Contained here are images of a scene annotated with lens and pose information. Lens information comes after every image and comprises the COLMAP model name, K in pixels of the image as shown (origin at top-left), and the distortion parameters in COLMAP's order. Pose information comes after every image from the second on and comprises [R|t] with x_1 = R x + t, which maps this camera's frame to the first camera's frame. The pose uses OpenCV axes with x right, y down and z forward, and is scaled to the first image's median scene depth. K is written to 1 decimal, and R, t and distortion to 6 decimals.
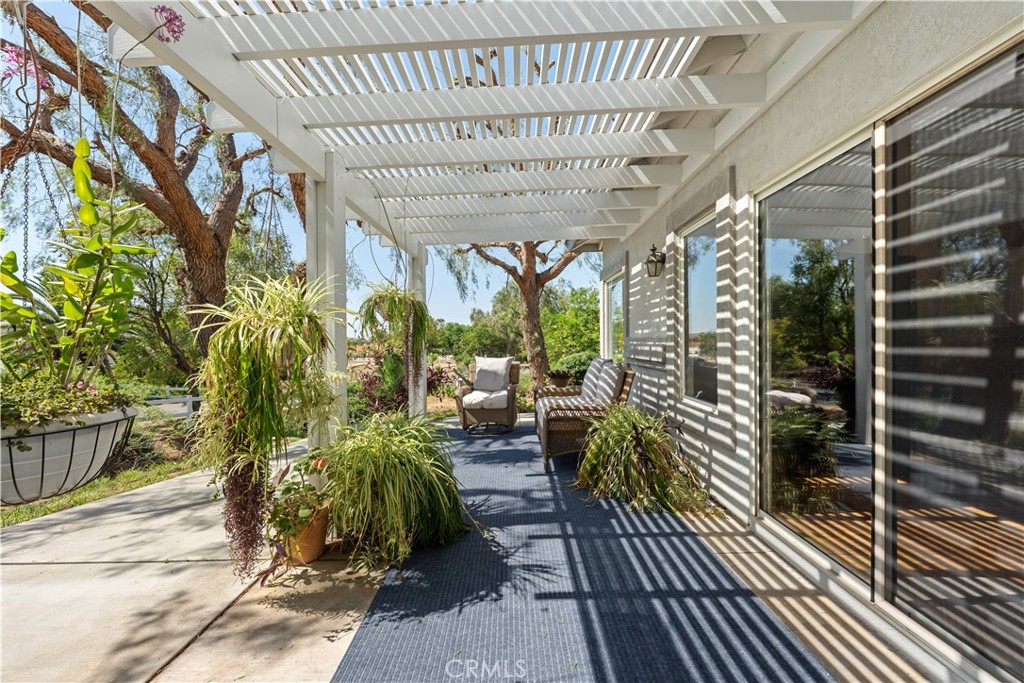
lens RADIAL K [[410.9, 0, 505.7], [0, 410.9, 344.7], [0, 0, 1]] dist [0.000058, -0.000480]
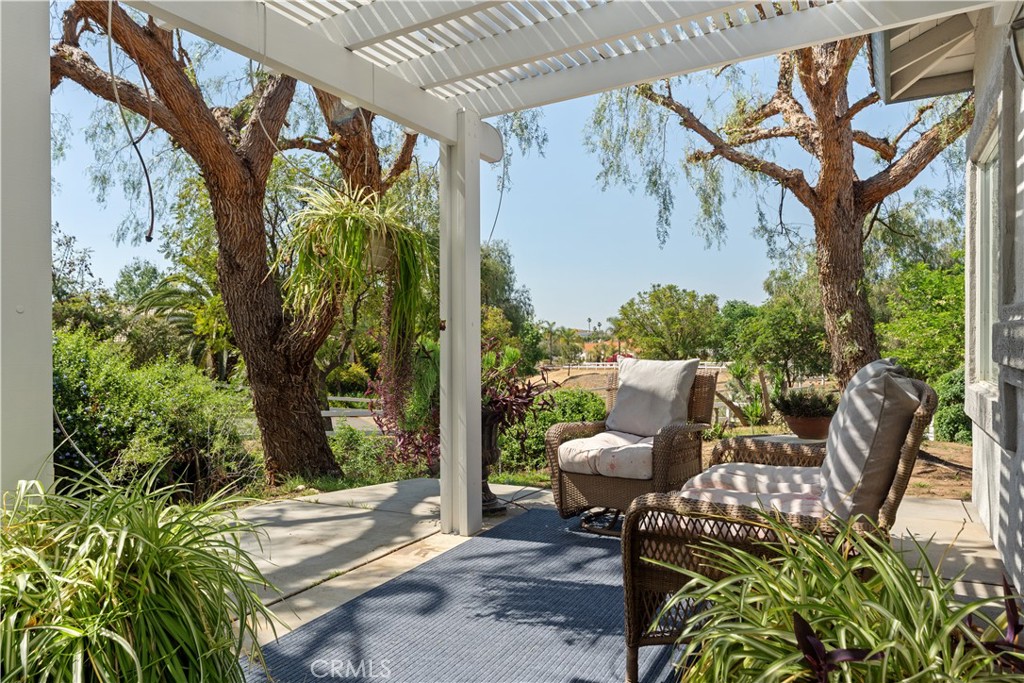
lens RADIAL K [[682.1, 0, 515.6], [0, 682.1, 337.1], [0, 0, 1]] dist [0.024022, -0.001465]
pose [[0.884145, 0.003452, -0.467199, 0.162736], [-0.007119, 0.999956, -0.006083, 0.011169], [0.467158, 0.008704, 0.884131, 0.249009]]
